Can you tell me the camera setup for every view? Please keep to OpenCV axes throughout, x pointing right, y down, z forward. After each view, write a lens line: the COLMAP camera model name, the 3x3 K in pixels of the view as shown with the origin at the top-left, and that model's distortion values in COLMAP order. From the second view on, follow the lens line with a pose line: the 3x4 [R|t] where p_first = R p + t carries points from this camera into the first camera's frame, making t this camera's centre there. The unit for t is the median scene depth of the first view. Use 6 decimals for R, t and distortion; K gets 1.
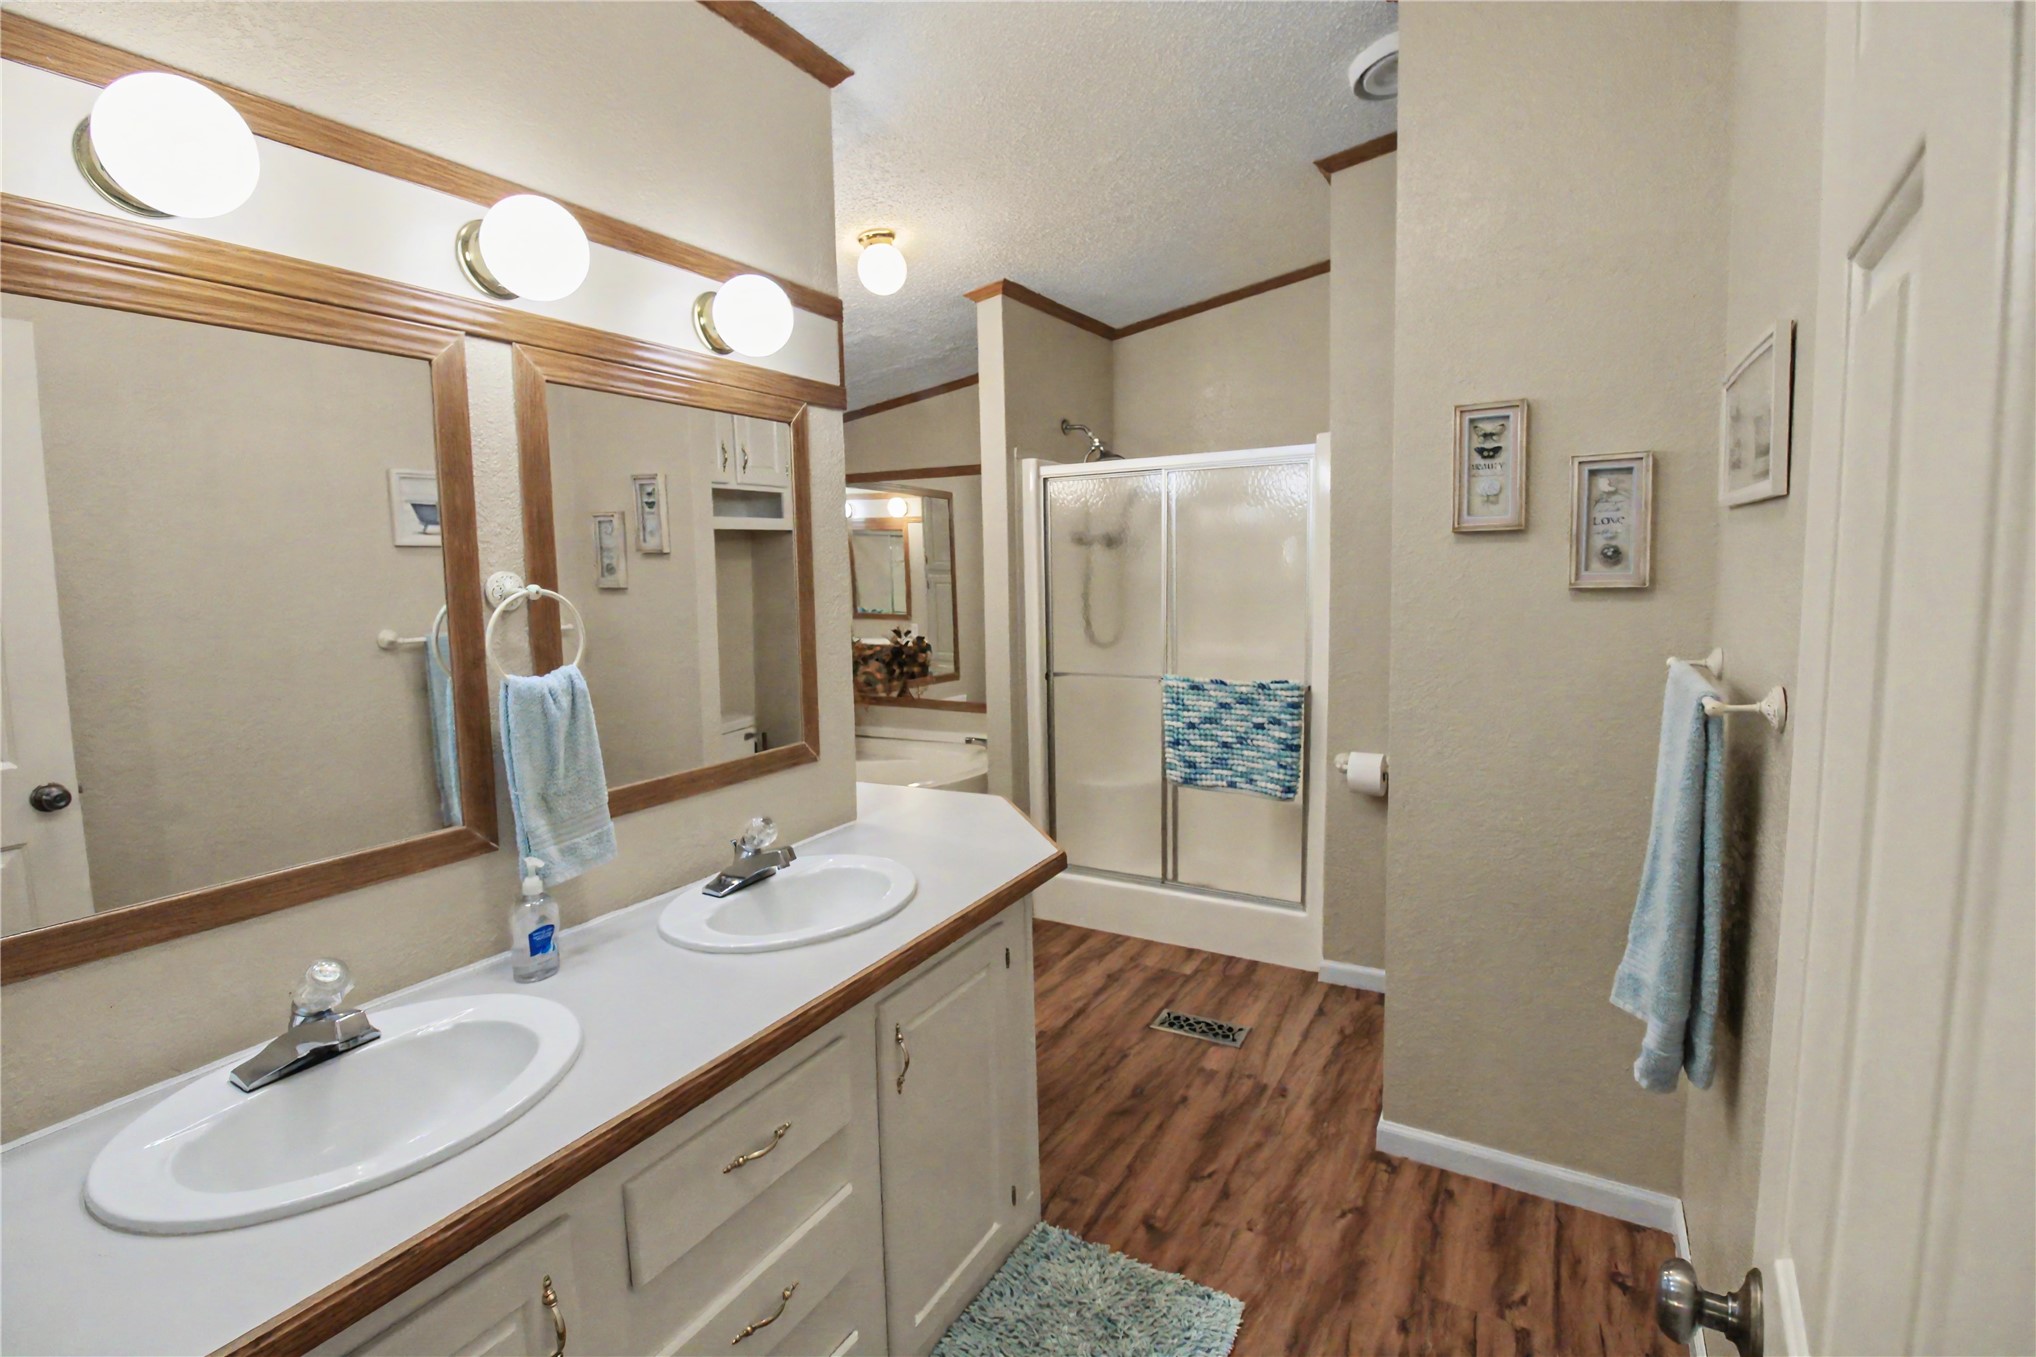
lens RADIAL K [[946.9, 0, 1022.4], [0, 946.9, 670.7], [0, 0, 1]] dist [-0.033553, -0.002240]
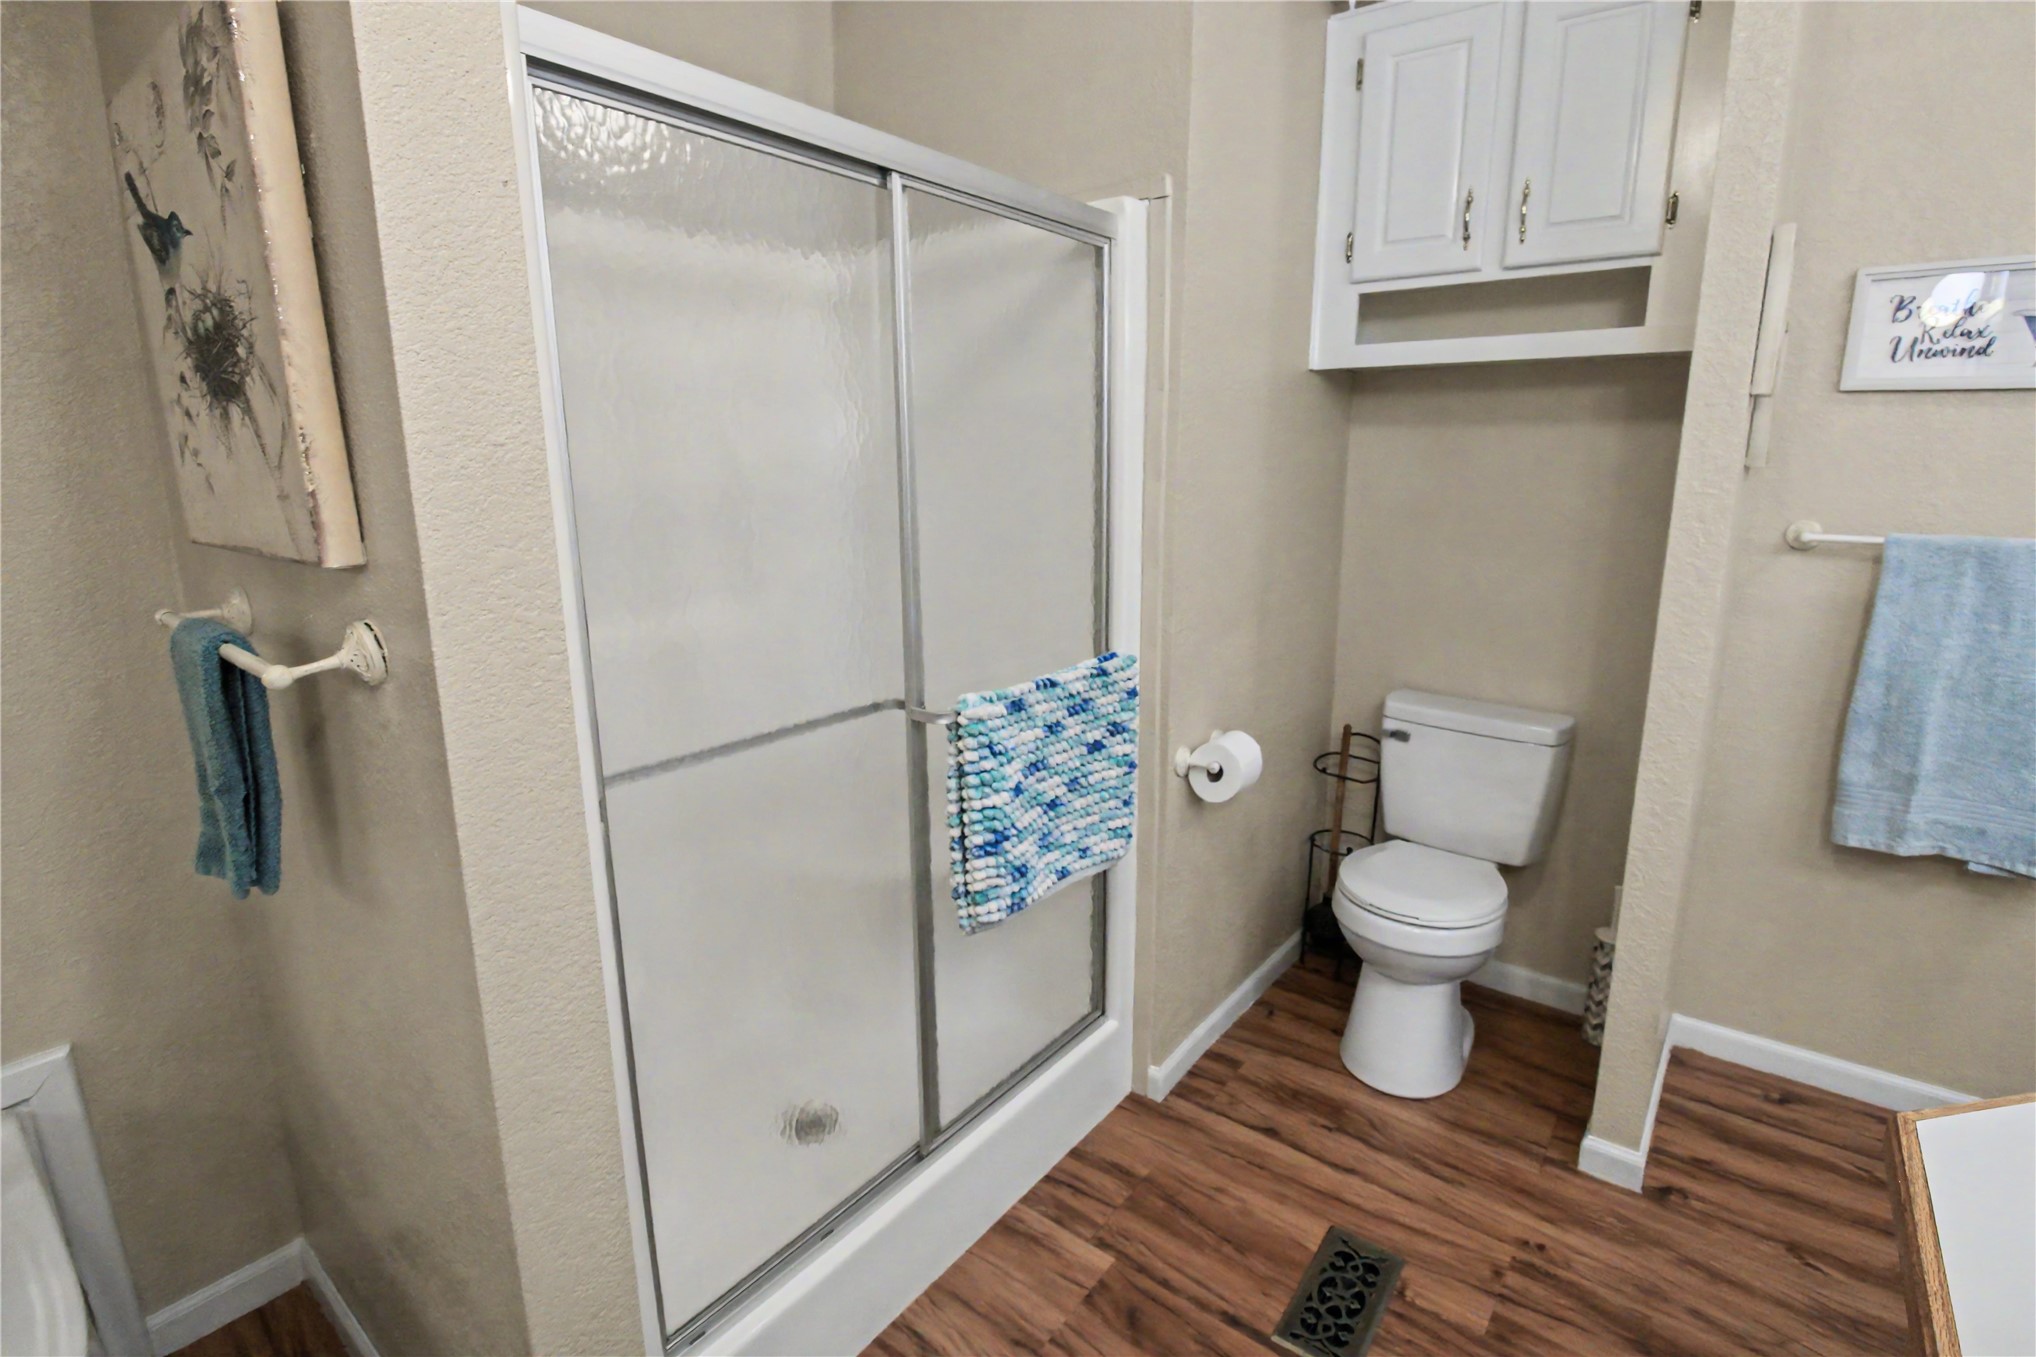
lens RADIAL K [[946.9, 0, 1051.7], [0, 946.9, 633.6], [0, 0, 1]] dist [-0.033553, -0.002240]
pose [[0.123276, -0.172914, 0.977192, -0.261325], [0.093127, 0.982373, 0.162083, -0.092276], [-0.987993, 0.071022, 0.137206, 0.960761]]
